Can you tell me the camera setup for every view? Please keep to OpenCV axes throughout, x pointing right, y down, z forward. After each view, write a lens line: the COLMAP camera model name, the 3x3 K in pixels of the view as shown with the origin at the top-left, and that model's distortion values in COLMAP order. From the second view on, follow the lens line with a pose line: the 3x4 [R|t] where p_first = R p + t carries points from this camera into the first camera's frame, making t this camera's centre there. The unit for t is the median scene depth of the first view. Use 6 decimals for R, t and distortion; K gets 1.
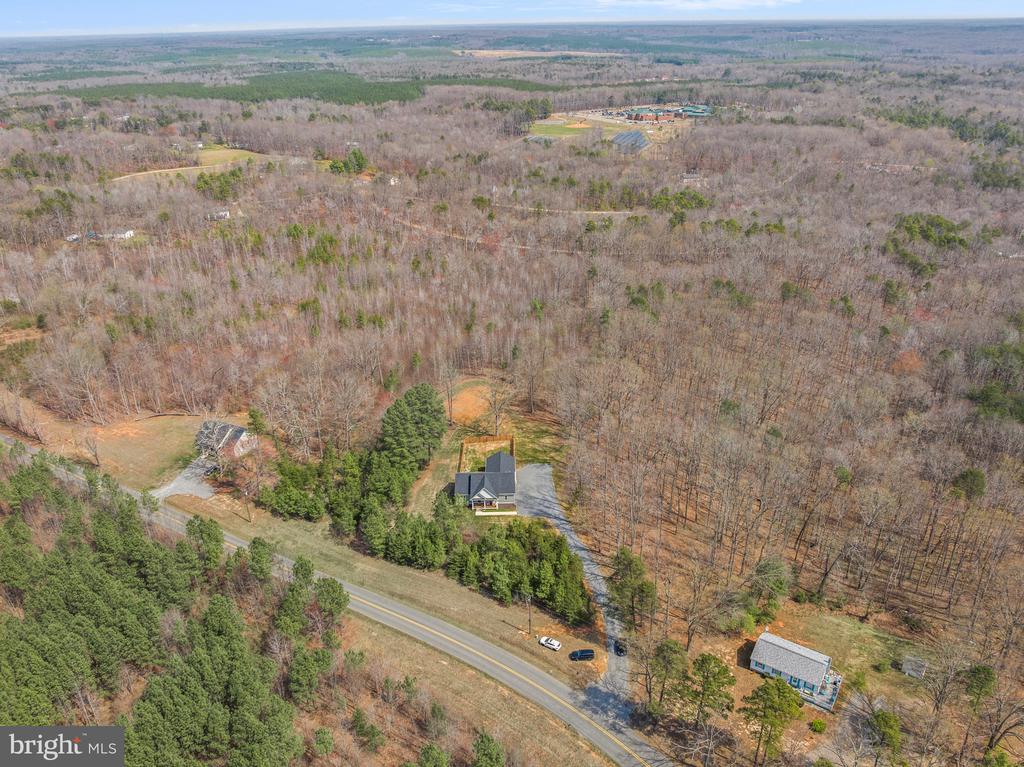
lens RADIAL K [[735.1, 0, 512.0], [0, 735.1, 383.5], [0, 0, 1]] dist [-0.046091, 0.012001]
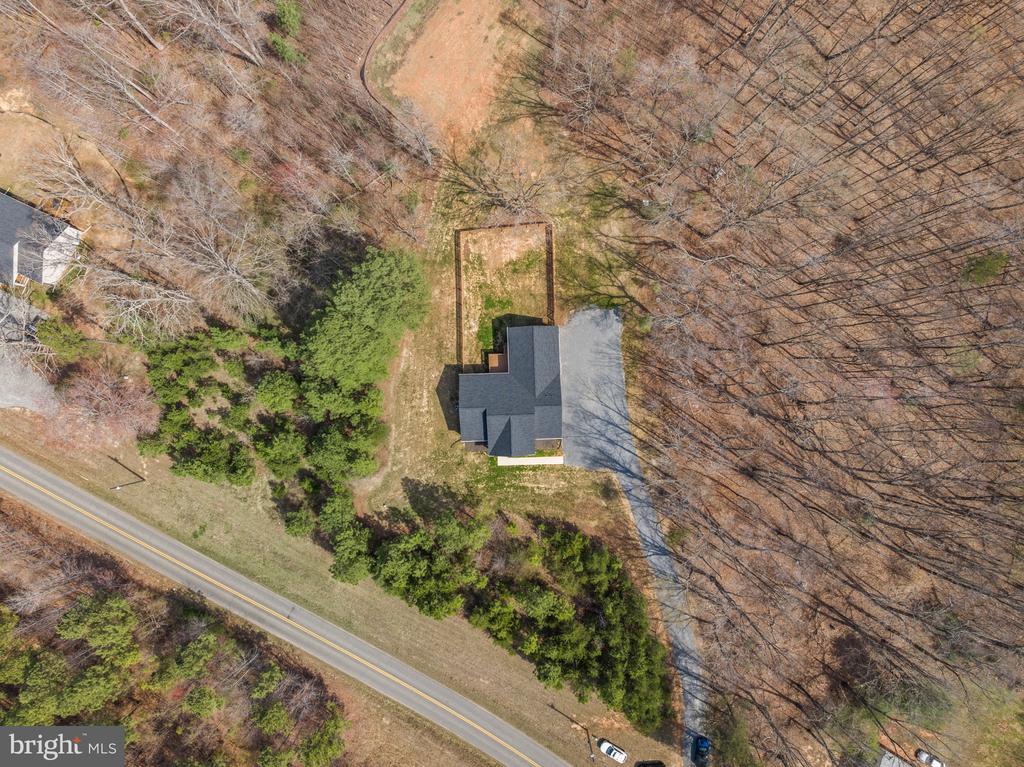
lens RADIAL K [[735.1, 0, 512.0], [0, 735.1, 383.5], [0, 0, 1]] dist [-0.046091, 0.012001]
pose [[0.999437, -0.026886, 0.020065, -0.041464], [-0.005509, 0.458454, 0.888701, -0.353165], [-0.033093, -0.888311, 0.458048, 0.664147]]
